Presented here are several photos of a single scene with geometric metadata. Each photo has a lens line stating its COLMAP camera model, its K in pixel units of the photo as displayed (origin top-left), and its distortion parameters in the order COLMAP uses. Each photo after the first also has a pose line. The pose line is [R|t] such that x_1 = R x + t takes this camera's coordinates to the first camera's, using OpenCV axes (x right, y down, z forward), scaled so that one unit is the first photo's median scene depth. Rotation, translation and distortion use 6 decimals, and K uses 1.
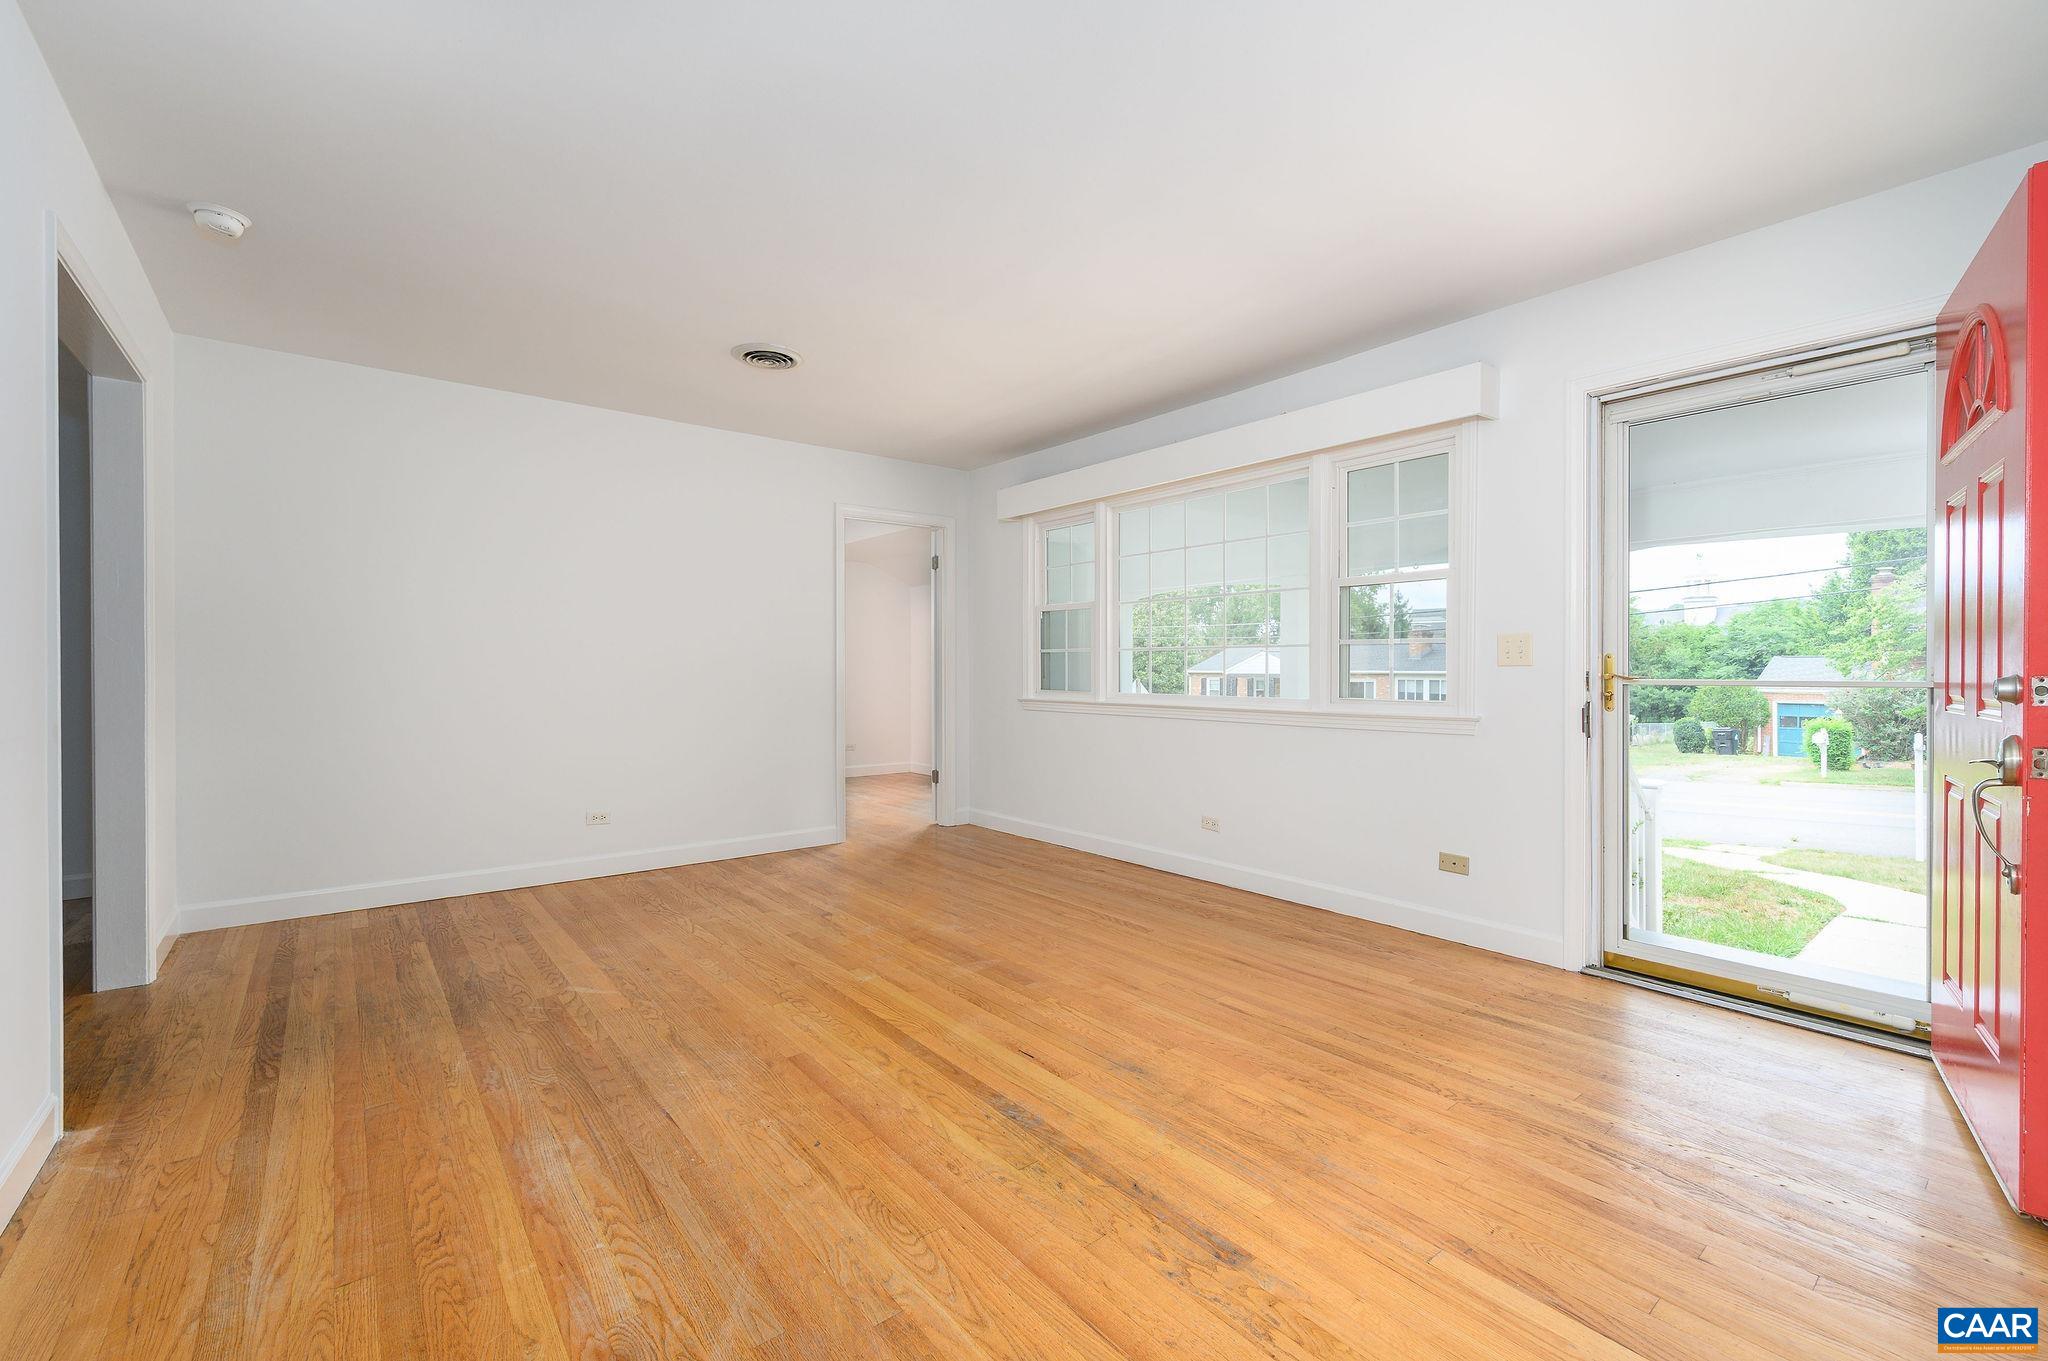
lens RADIAL K [[930.0, 0, 1038.0], [0, 930.0, 671.6], [0, 0, 1]] dist [-0.002466, -0.000401]
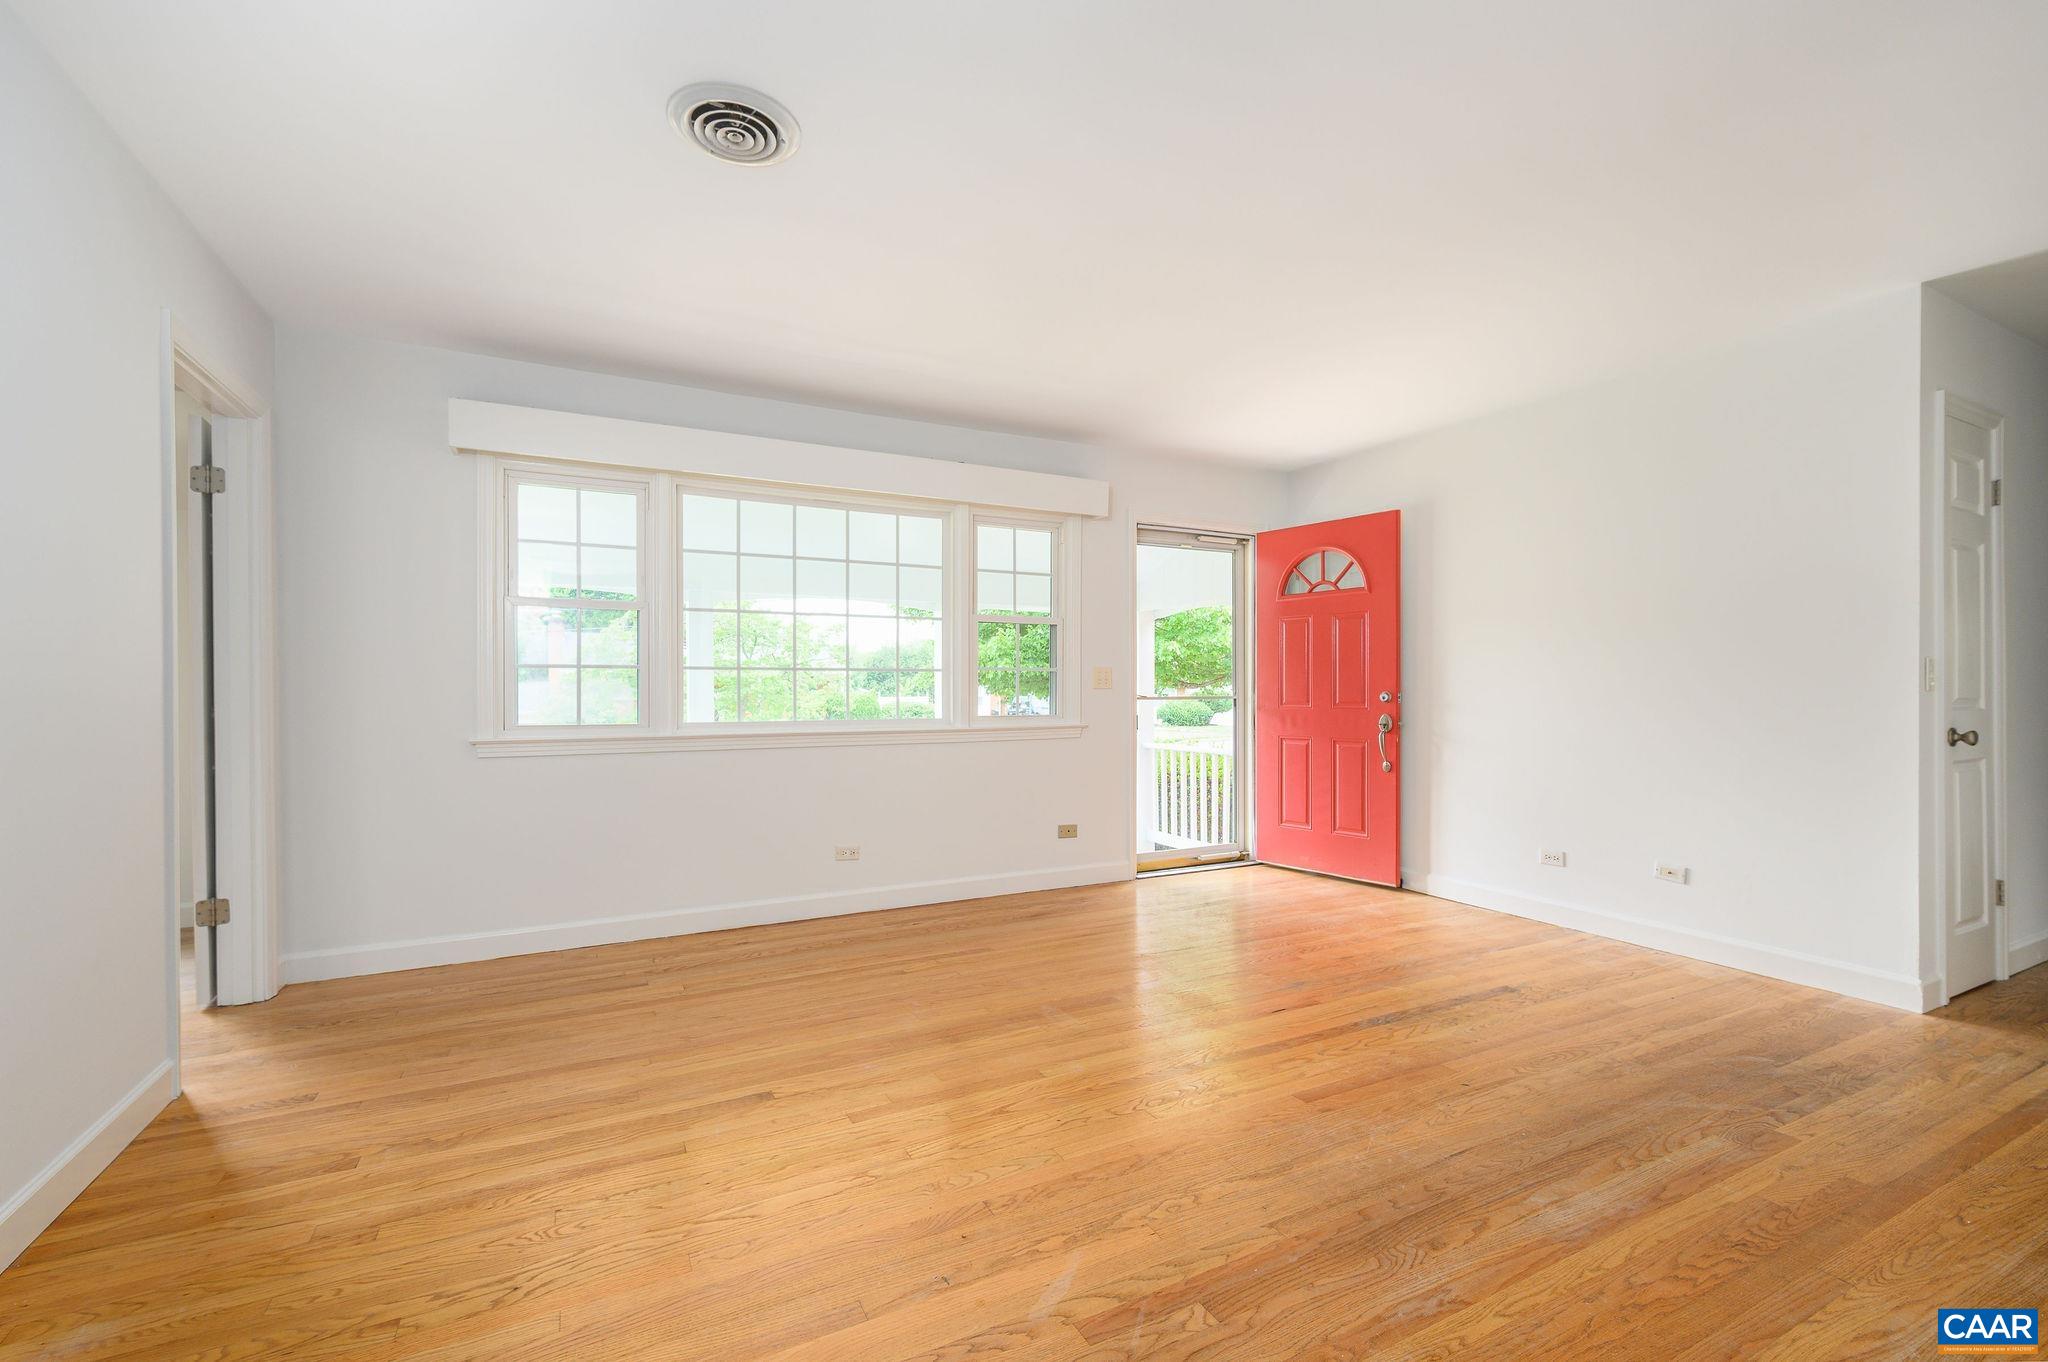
lens RADIAL K [[930.0, 0, 1035.4], [0, 930.0, 688.6], [0, 0, 1]] dist [-0.002466, -0.000401]
pose [[0.139429, 0.002749, 0.990228, -0.940096], [0.008993, 0.999951, -0.004042, -0.000189], [-0.990191, 0.009469, 0.139398, 0.863390]]
